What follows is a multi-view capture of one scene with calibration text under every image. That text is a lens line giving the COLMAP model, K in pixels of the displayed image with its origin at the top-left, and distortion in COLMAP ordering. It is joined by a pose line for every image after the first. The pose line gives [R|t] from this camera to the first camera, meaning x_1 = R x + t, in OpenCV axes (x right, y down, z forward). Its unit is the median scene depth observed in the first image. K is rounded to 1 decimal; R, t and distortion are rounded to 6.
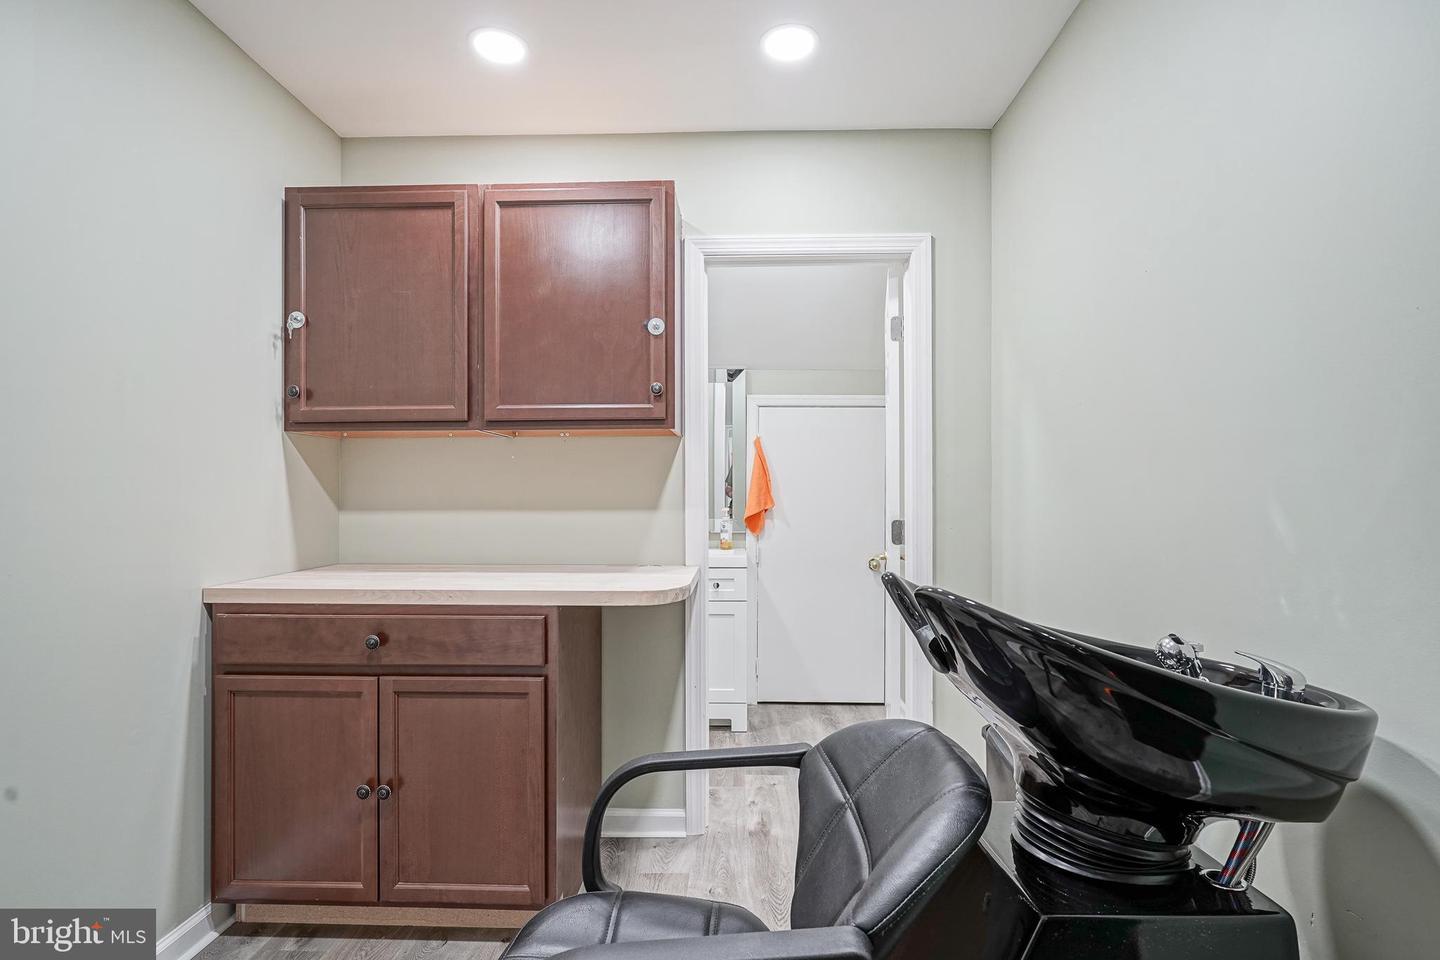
lens RADIAL K [[716.2, 0, 721.3], [0, 716.2, 485.0], [0, 0, 1]] dist [-0.011253, 0.005492]
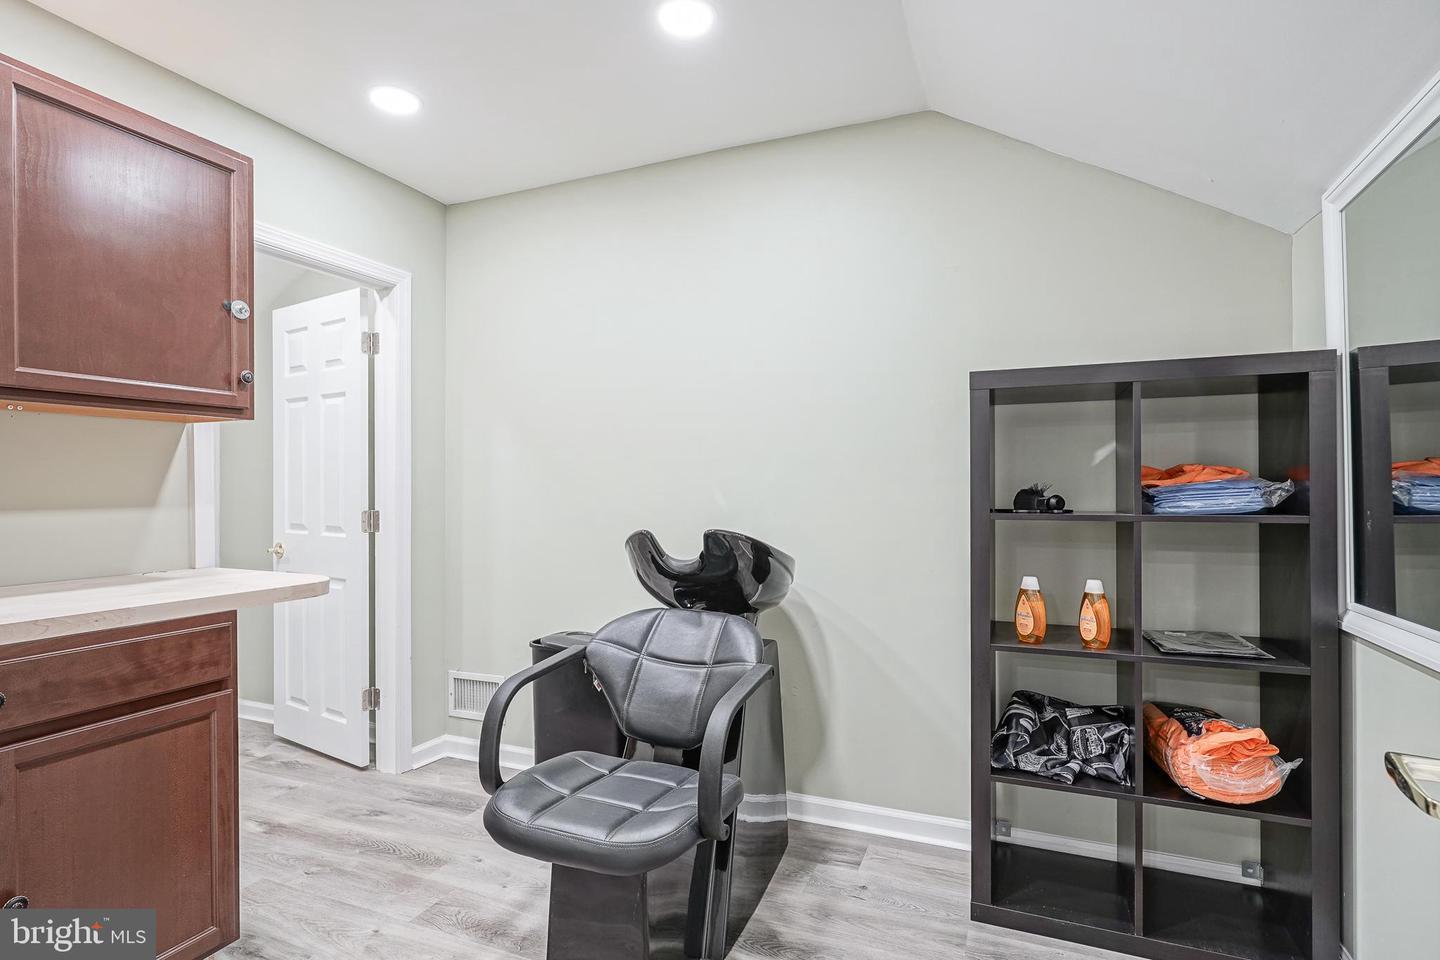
lens RADIAL K [[716.2, 0, 722.6], [0, 716.2, 483.1], [0, 0, 1]] dist [-0.011253, 0.005492]
pose [[0.360721, 0.004107, 0.932665, -0.657643], [-0.008738, 0.999961, -0.001024, 0.000866], [-0.932633, -0.007780, 0.360743, 0.064738]]
